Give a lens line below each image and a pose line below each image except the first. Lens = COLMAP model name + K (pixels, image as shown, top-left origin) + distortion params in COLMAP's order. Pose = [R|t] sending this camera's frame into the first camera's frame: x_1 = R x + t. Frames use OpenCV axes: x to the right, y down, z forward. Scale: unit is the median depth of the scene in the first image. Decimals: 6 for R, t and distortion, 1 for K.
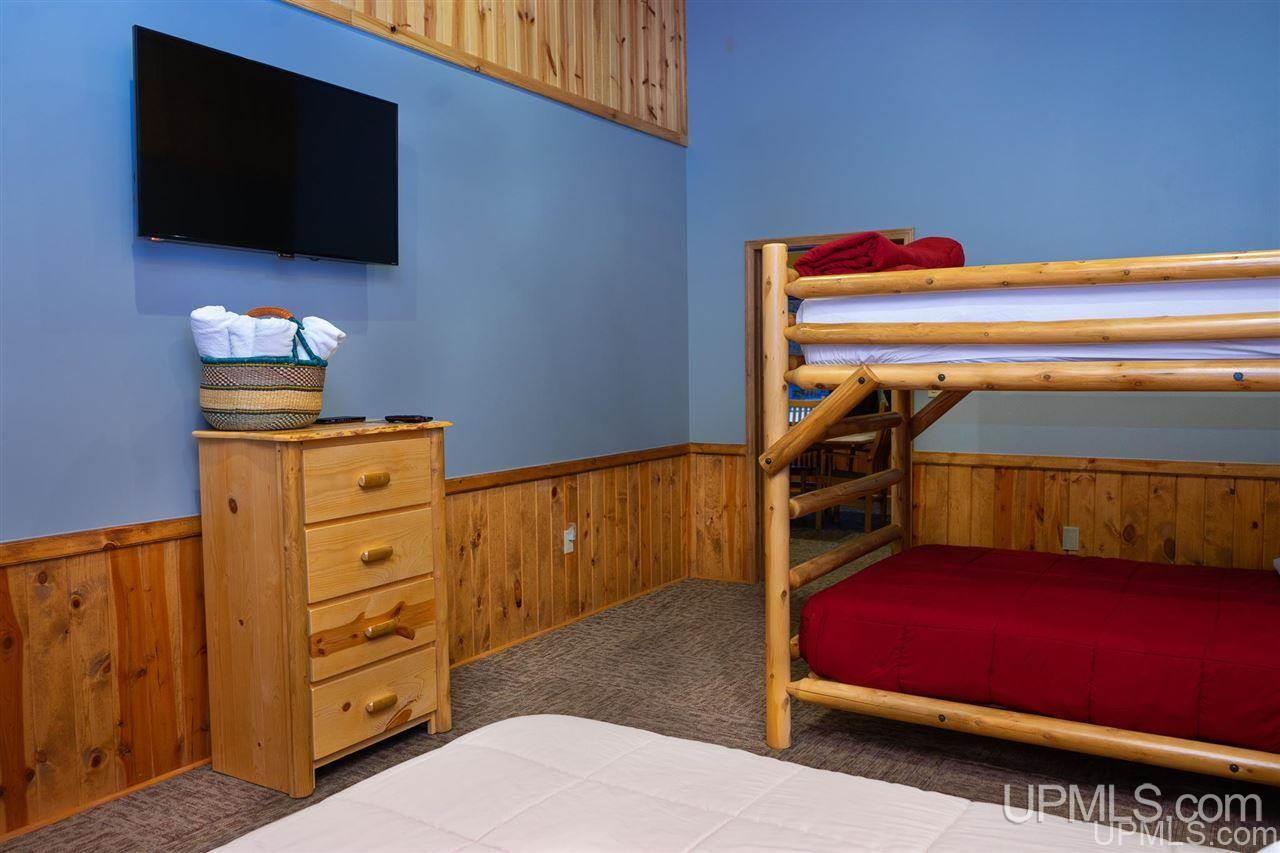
lens RADIAL K [[1027.2, 0, 644.9], [0, 1027.2, 429.6], [0, 0, 1]] dist [-0.008644, 0.002123]
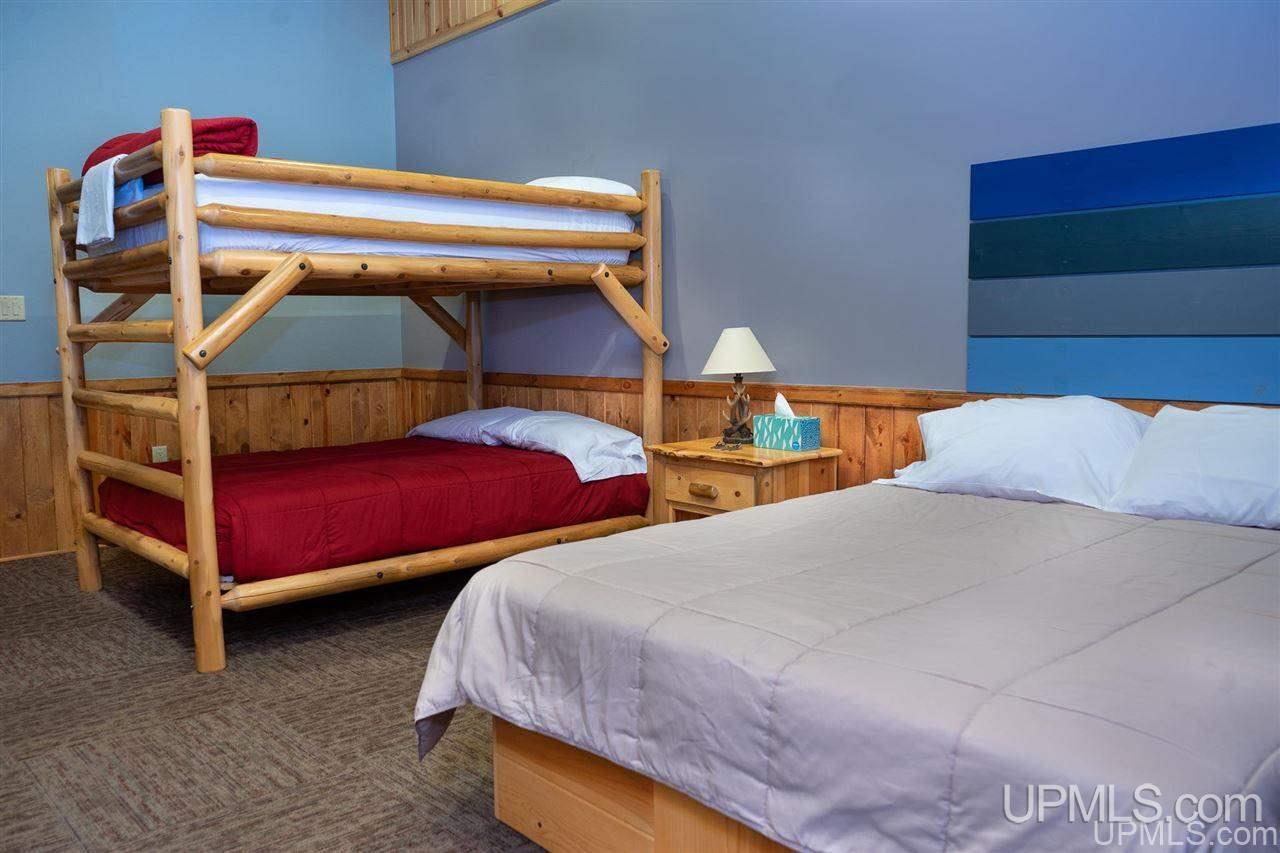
lens RADIAL K [[1027.2, 0, 642.1], [0, 1027.2, 426.5], [0, 0, 1]] dist [-0.008644, 0.002123]
pose [[0.265360, -0.085823, 0.960322, -0.466301], [0.073994, 0.994906, 0.068467, 0.044054], [-0.961306, 0.052890, 0.270358, 0.280234]]
